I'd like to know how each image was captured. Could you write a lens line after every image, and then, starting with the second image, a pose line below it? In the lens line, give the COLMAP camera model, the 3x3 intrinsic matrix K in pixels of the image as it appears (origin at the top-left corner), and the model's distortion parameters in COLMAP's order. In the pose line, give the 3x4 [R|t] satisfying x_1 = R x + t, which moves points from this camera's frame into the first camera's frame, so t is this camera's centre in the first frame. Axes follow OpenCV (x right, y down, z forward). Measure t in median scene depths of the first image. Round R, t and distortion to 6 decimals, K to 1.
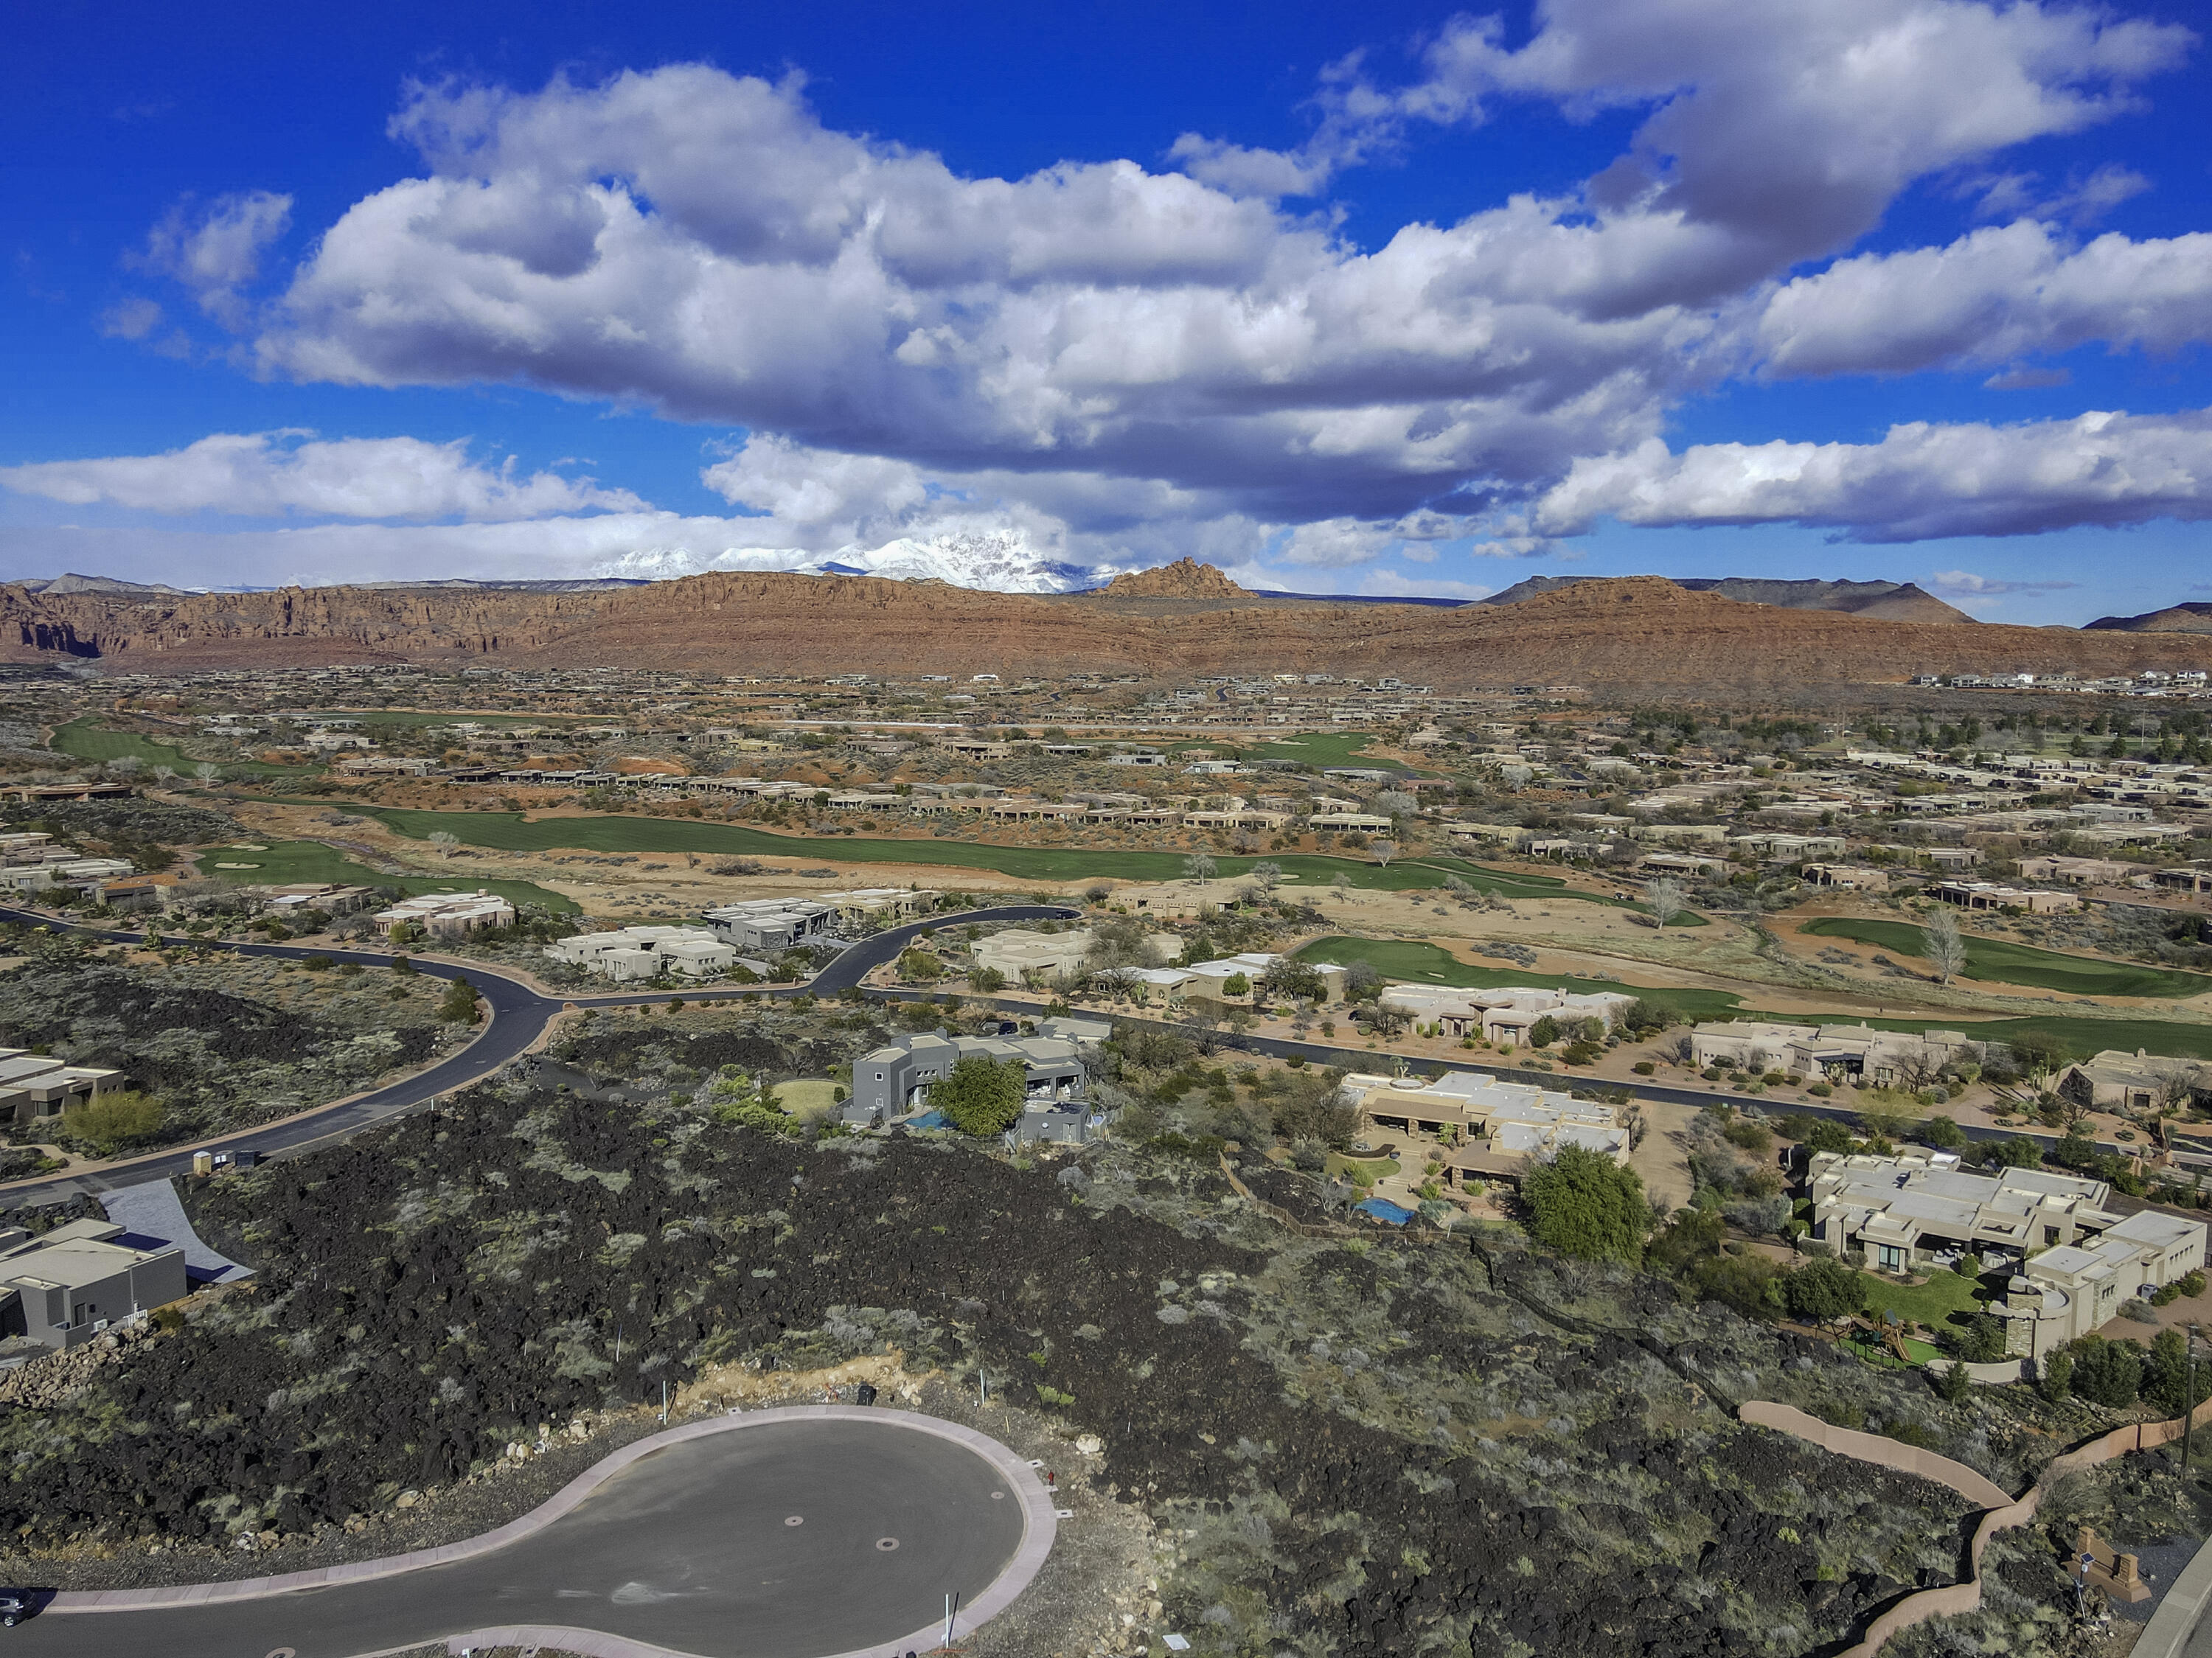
lens RADIAL K [[1620.2, 0, 1108.3], [0, 1620.2, 816.5], [0, 0, 1]] dist [0.001647, 0.027349]
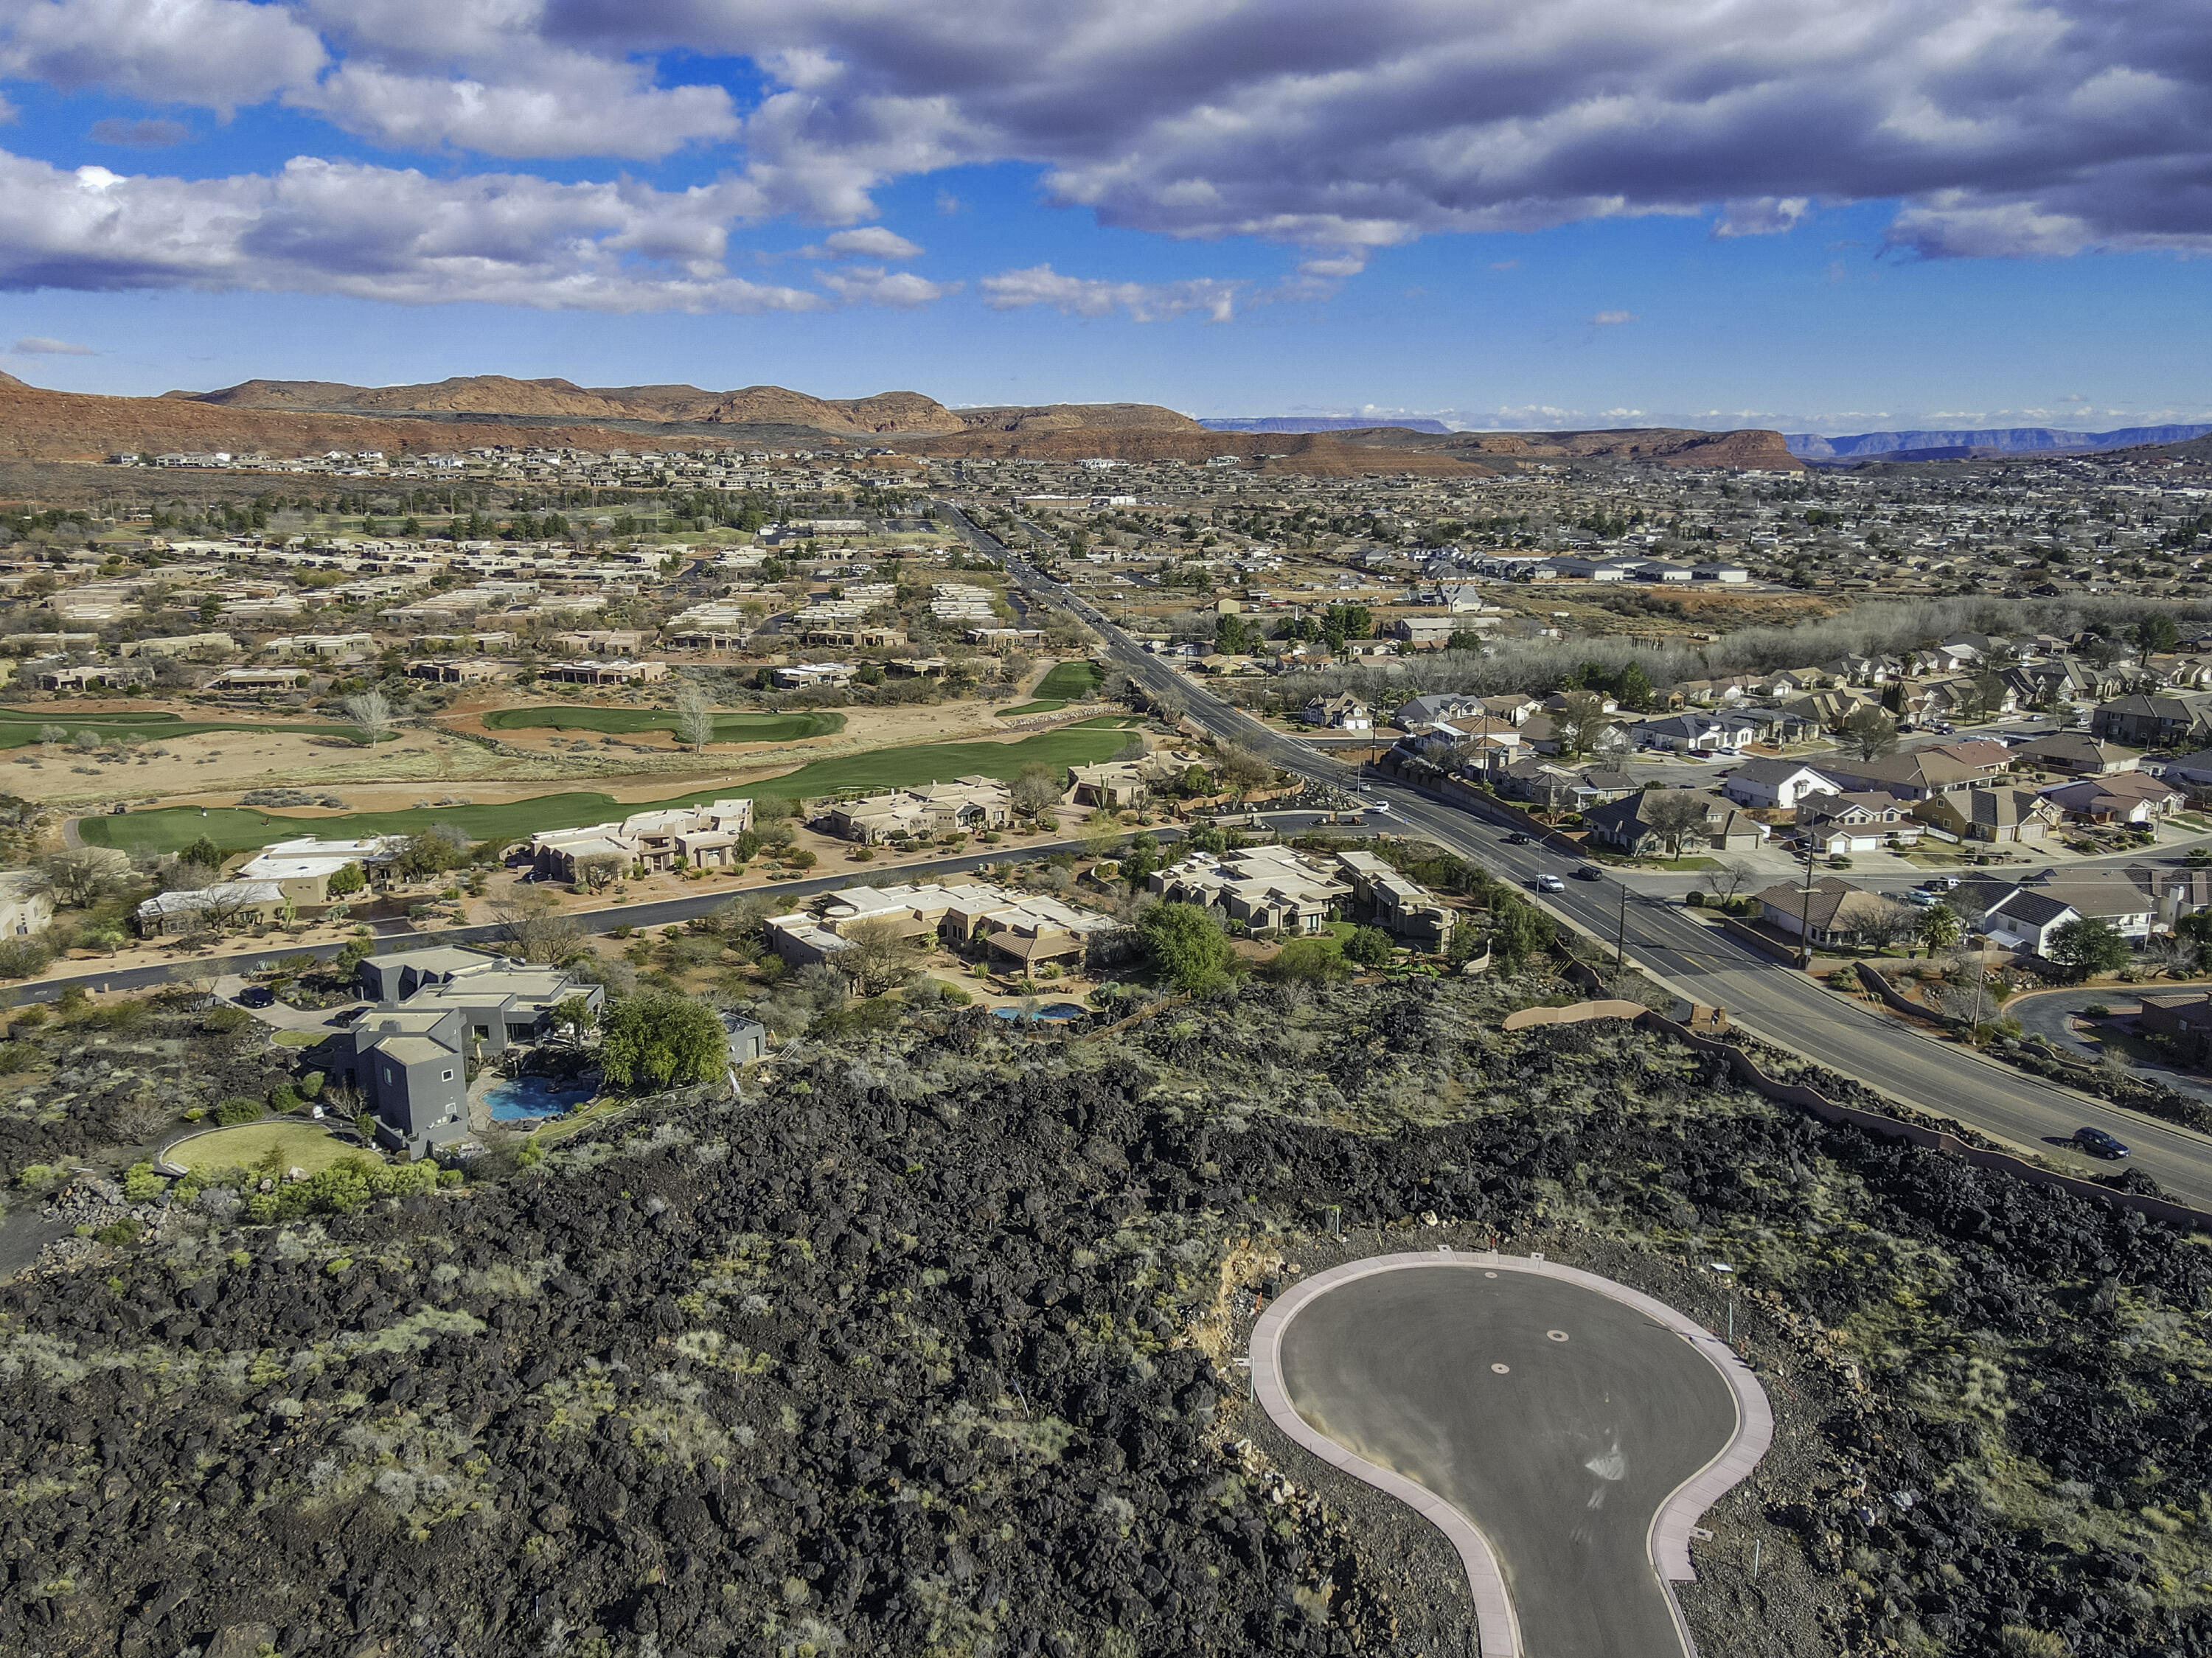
lens RADIAL K [[1620.2, 0, 1112.0], [0, 1620.2, 811.6], [0, 0, 1]] dist [0.001647, 0.027349]
pose [[0.461686, -0.191610, 0.866101, -0.210493], [0.074499, 0.981317, 0.177387, -0.021472], [-0.883909, -0.017374, 0.467335, 0.137578]]
